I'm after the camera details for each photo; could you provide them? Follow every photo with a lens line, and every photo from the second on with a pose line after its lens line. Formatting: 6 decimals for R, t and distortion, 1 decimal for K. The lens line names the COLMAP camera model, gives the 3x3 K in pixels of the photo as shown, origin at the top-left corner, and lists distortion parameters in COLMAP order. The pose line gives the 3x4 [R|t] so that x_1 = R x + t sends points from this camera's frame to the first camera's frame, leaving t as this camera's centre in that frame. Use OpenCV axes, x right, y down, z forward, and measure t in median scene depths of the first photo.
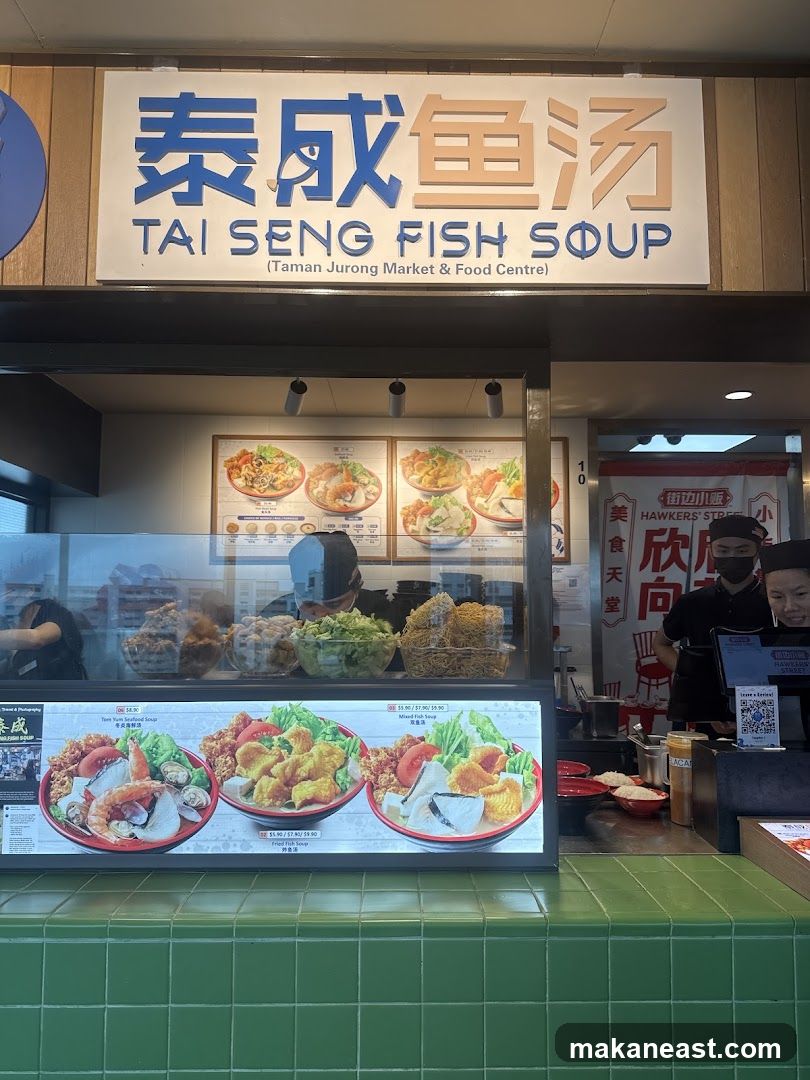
lens RADIAL K [[765.4, 0, 411.9], [0, 765.4, 537.8], [0, 0, 1]] dist [0.034225, -0.054721]
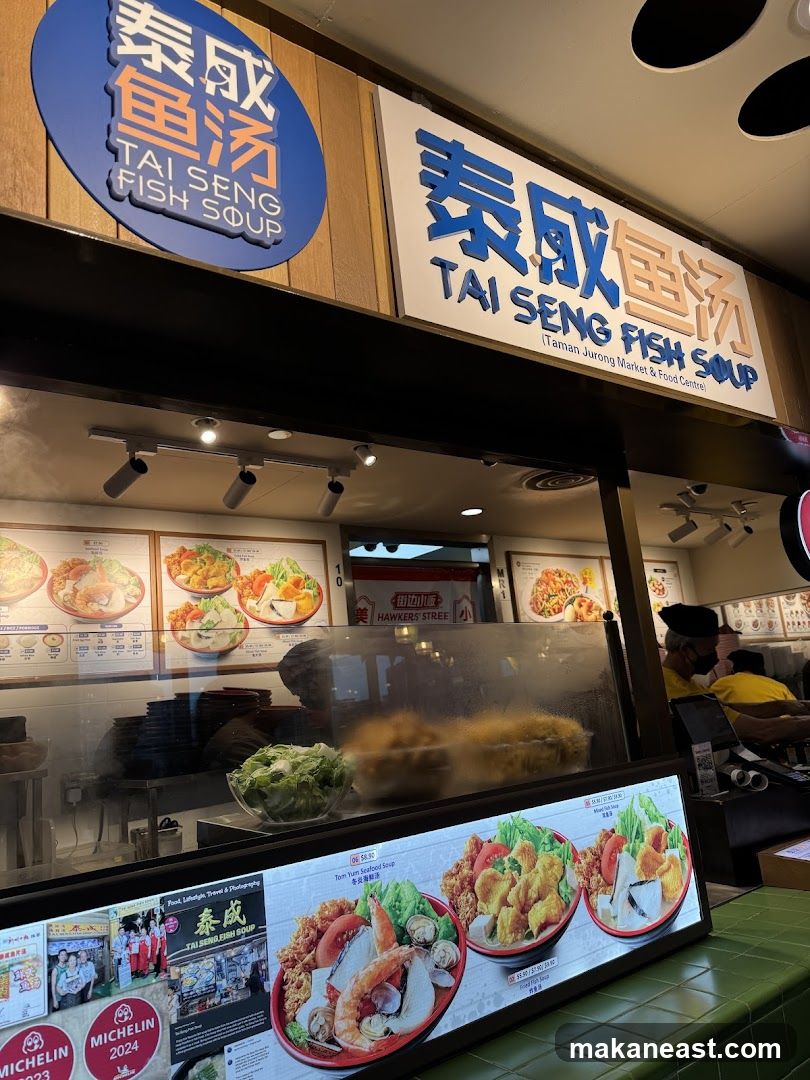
lens RADIAL K [[765.4, 0, 391.1], [0, 765.4, 541.2], [0, 0, 1]] dist [0.034225, -0.054721]
pose [[0.811651, 0.041806, 0.582644, -0.808348], [0.042165, 0.990641, -0.129820, 0.013723], [-0.582618, 0.129936, 0.802292, 0.336513]]
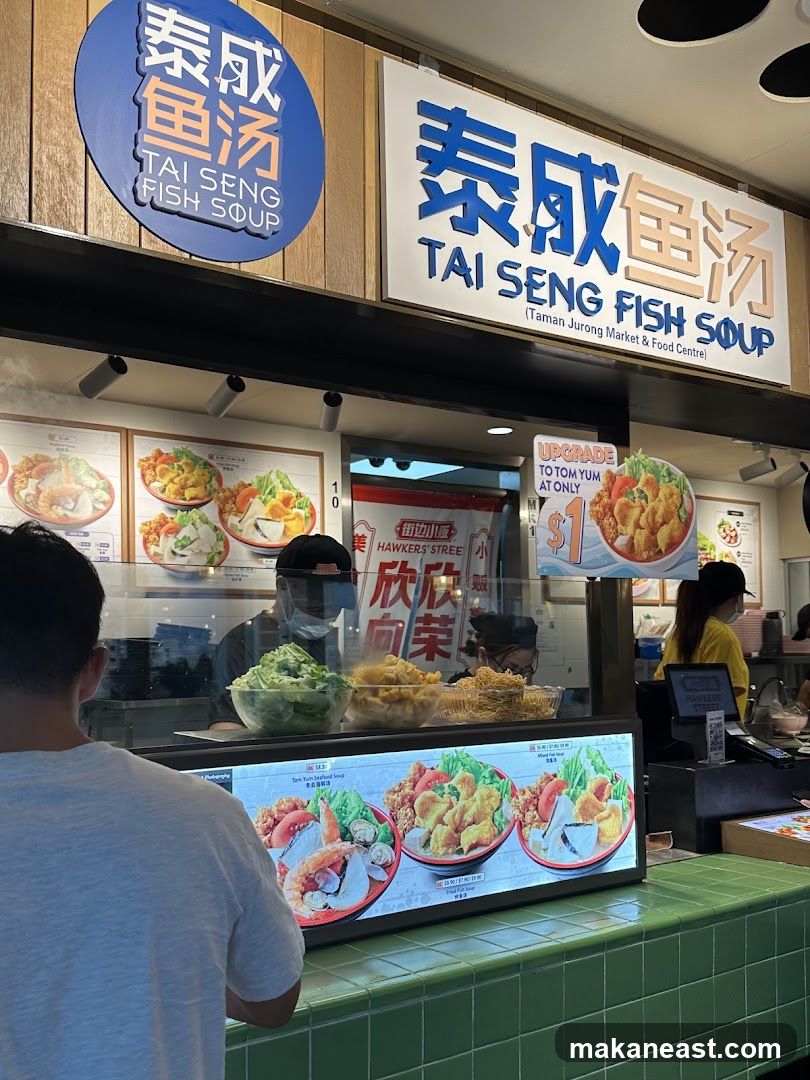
lens RADIAL K [[1021.7, 0, 379.9], [0, 1021.7, 589.7], [0, 0, 1]] dist [0.053580, 0.000000]
pose [[0.829810, 0.021537, 0.557631, -0.983502], [-0.041275, 0.998887, 0.022842, -0.013007], [-0.556518, -0.041971, 0.829775, -0.019190]]
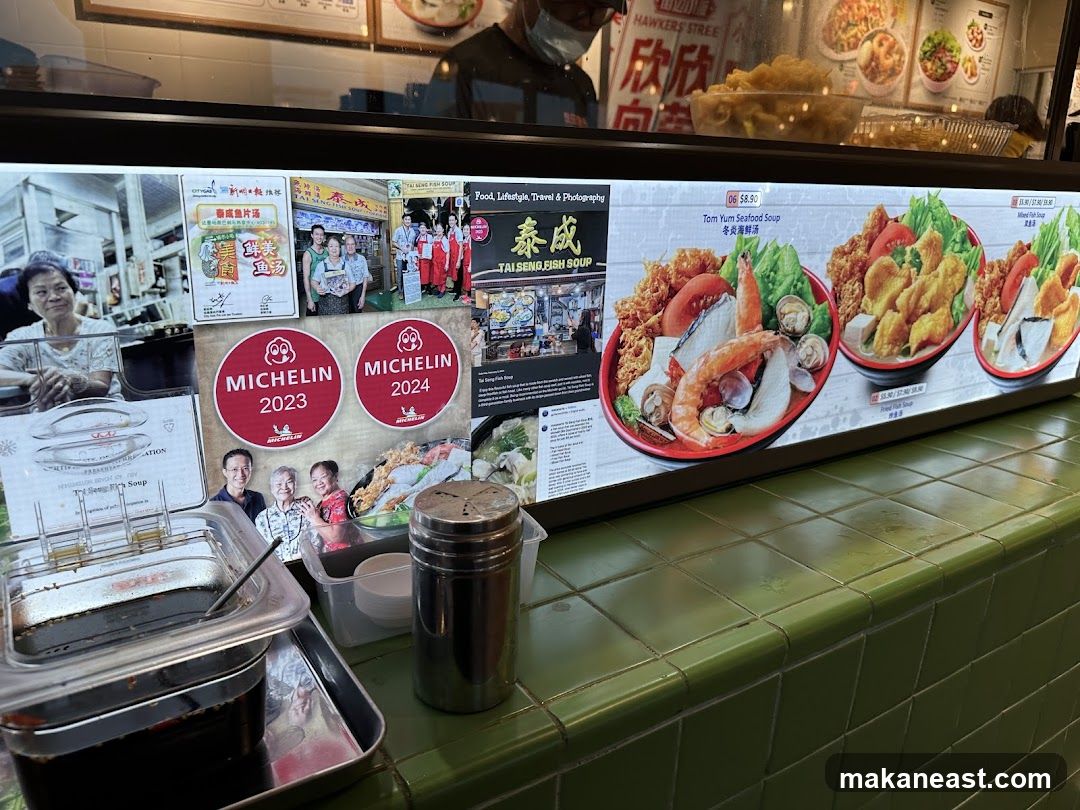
lens RADIAL K [[765.4, 0, 521.3], [0, 765.4, 416.3], [0, 0, 1]] dist [0.034225, -0.054721]
pose [[0.857911, -0.134332, 0.495927, -0.764469], [-0.071661, 0.924499, 0.374388, 0.178853], [-0.508776, -0.356731, 0.783511, 0.637397]]
